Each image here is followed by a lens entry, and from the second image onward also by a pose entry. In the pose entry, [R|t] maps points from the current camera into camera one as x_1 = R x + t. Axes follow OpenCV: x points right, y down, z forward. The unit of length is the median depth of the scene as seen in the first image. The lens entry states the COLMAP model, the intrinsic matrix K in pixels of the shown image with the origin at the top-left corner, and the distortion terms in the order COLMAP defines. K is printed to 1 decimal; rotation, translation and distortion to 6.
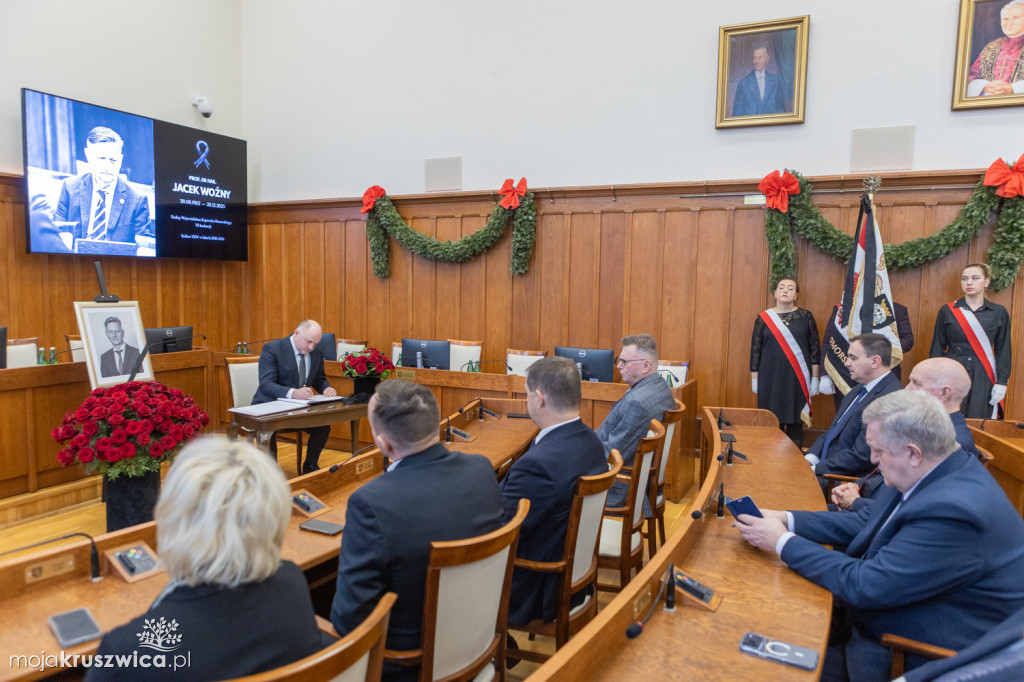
lens RADIAL K [[698.6, 0, 505.4], [0, 698.6, 337.4], [0, 0, 1]] dist [-0.028103, 0.021979]
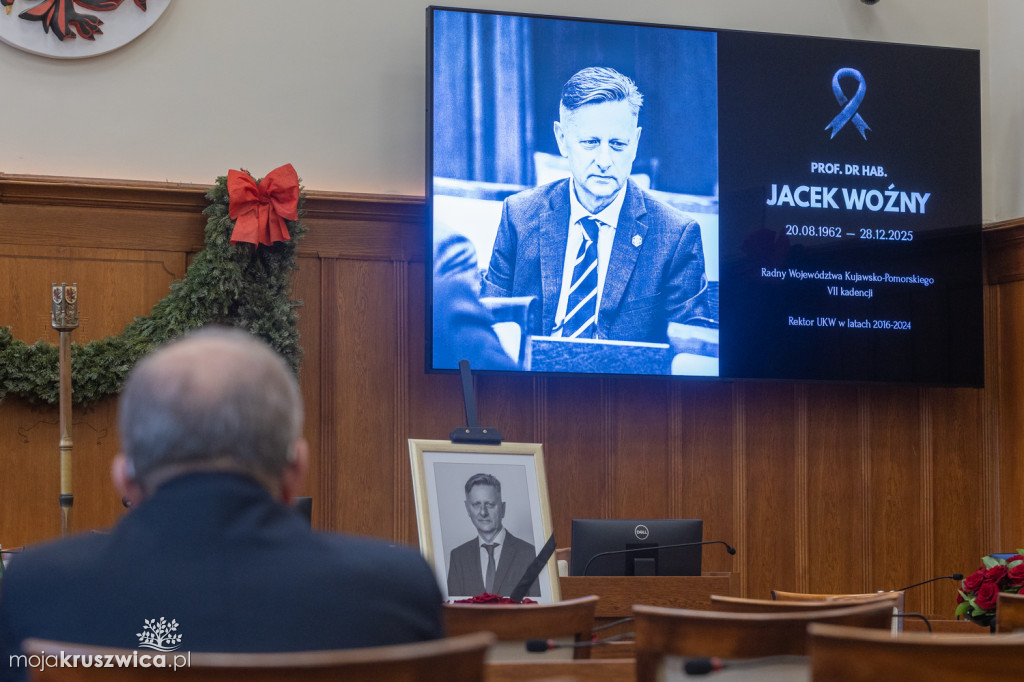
lens RADIAL K [[2987.6, 0, 511.5], [0, 2987.6, 339.0], [0, 0, 1]] dist [-0.037598, -0.550792]
pose [[0.767513, -0.063532, -0.637877, 0.496231], [-0.040595, 0.988262, -0.147275, 0.118910], [0.639746, 0.138930, 0.755925, -0.350332]]
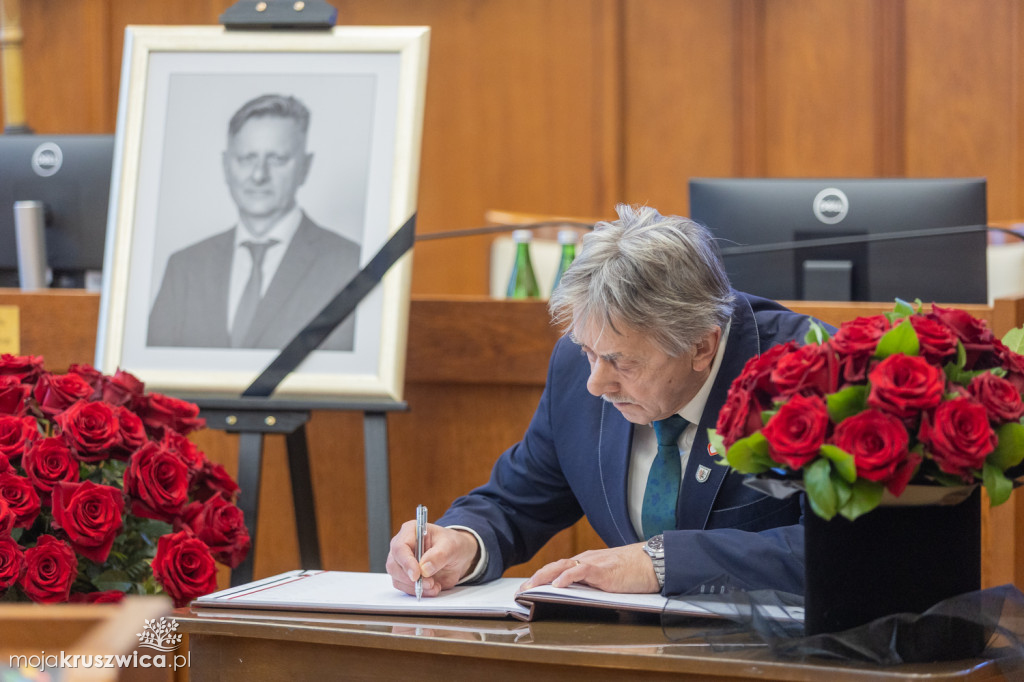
lens RADIAL K [[3902.8, 0, 510.9], [0, 3902.8, 396.2], [0, 0, 1]] dist [0.057036, -0.535397]
pose [[0.132495, 0.058667, -0.989446, 0.479603], [-0.077457, 0.995807, 0.048672, 0.000562], [0.988153, 0.070190, 0.136484, 0.612560]]
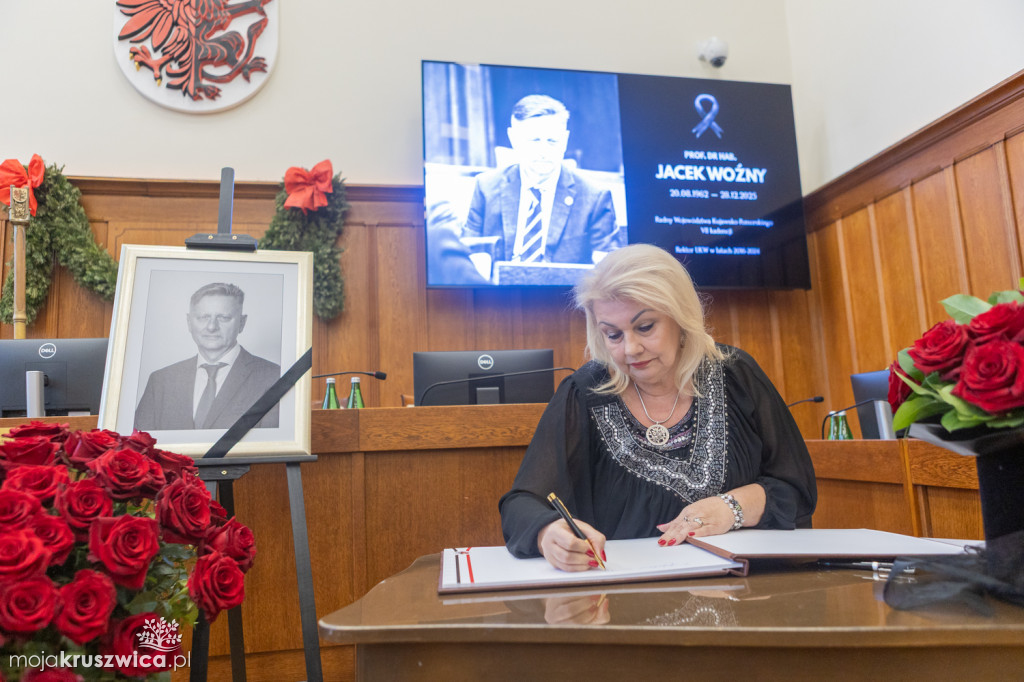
lens RADIAL K [[698.6, 0, 505.4], [0, 698.6, 337.4], [0, 0, 1]] dist [-0.028103, 0.021979]
pose [[0.598648, -0.148279, -0.787168, -0.111095], [-0.020130, 0.979622, -0.199841, 0.051405], [0.800759, 0.135480, 0.583464, 0.608692]]
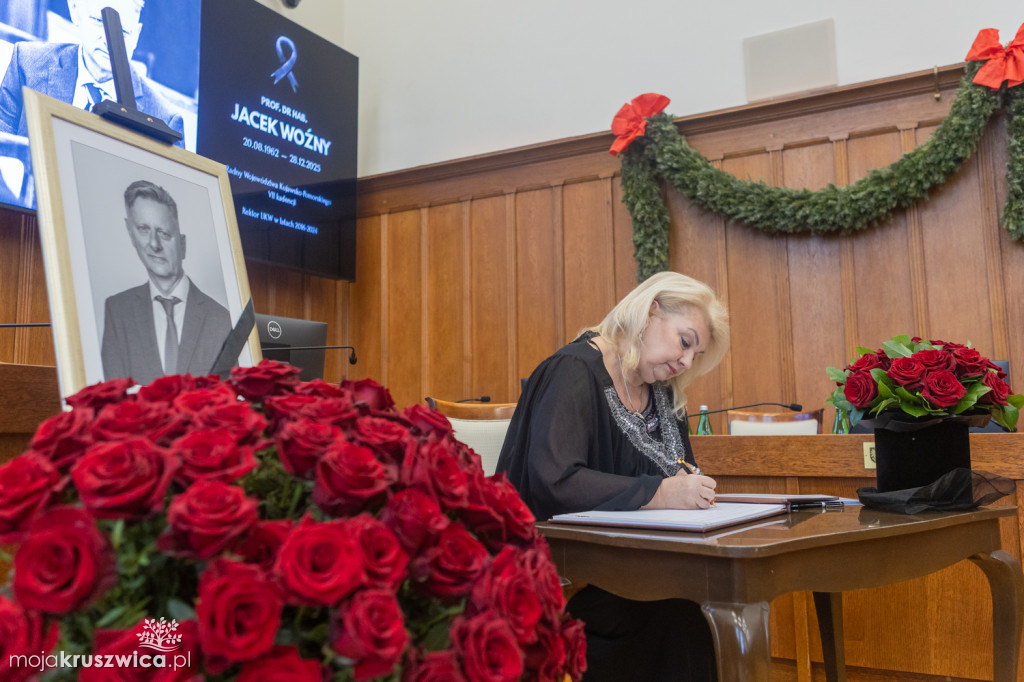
lens RADIAL K [[915.7, 0, 507.3], [0, 915.7, 307.5], [0, 0, 1]] dist [0.007933, -0.003032]
pose [[0.997699, -0.034177, -0.058556, -0.272863], [0.020640, 0.975765, -0.217846, 0.068643], [0.064582, 0.216136, 0.974225, 0.447247]]
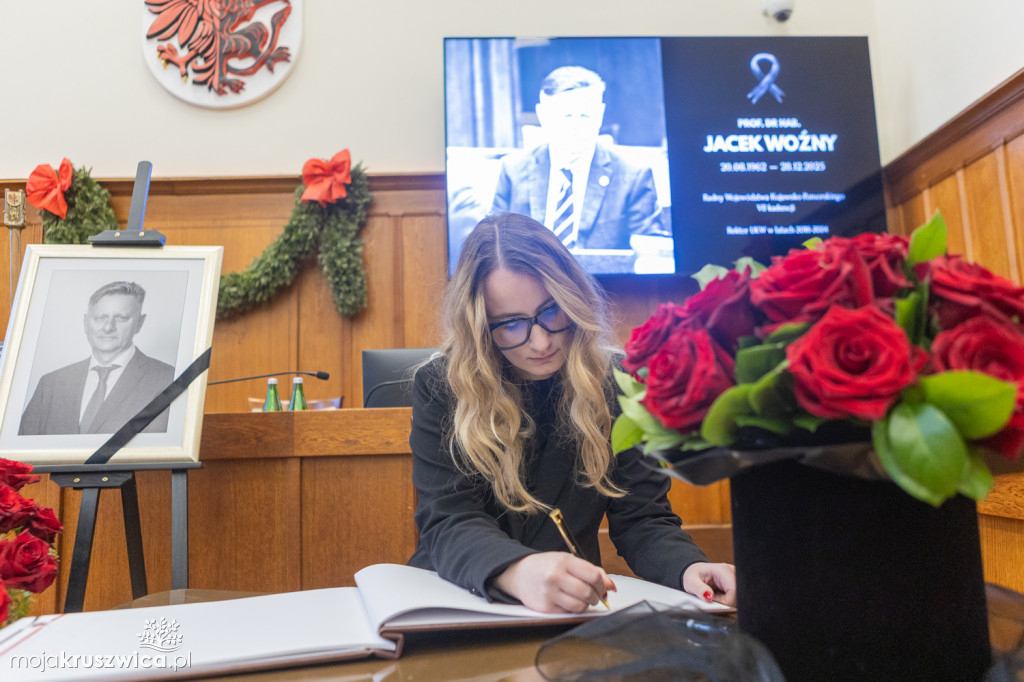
lens RADIAL K [[730.7, 0, 519.3], [0, 730.7, 341.0], [0, 0, 1]] dist [-0.016281, 0.002070]
pose [[0.476743, -0.143843, -0.867194, -0.084233], [-0.034529, 0.982695, -0.181983, 0.045154], [0.878364, 0.116702, 0.463526, 0.680608]]
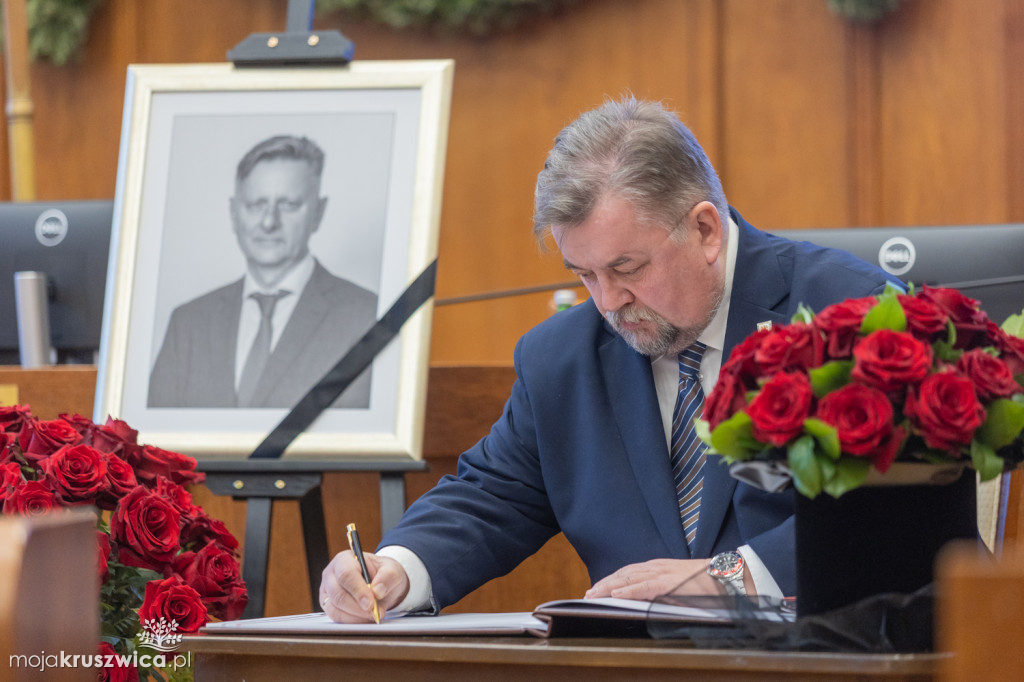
lens RADIAL K [[4939.5, 0, 512.9], [0, 4939.5, 341.2], [0, 0, 1]] dist [0.041246, -1.335146]
pose [[0.087630, -0.021724, -0.995916, 0.622601], [-0.071563, 0.997042, -0.028046, 0.046905], [0.993579, 0.073729, 0.085816, 0.636418]]
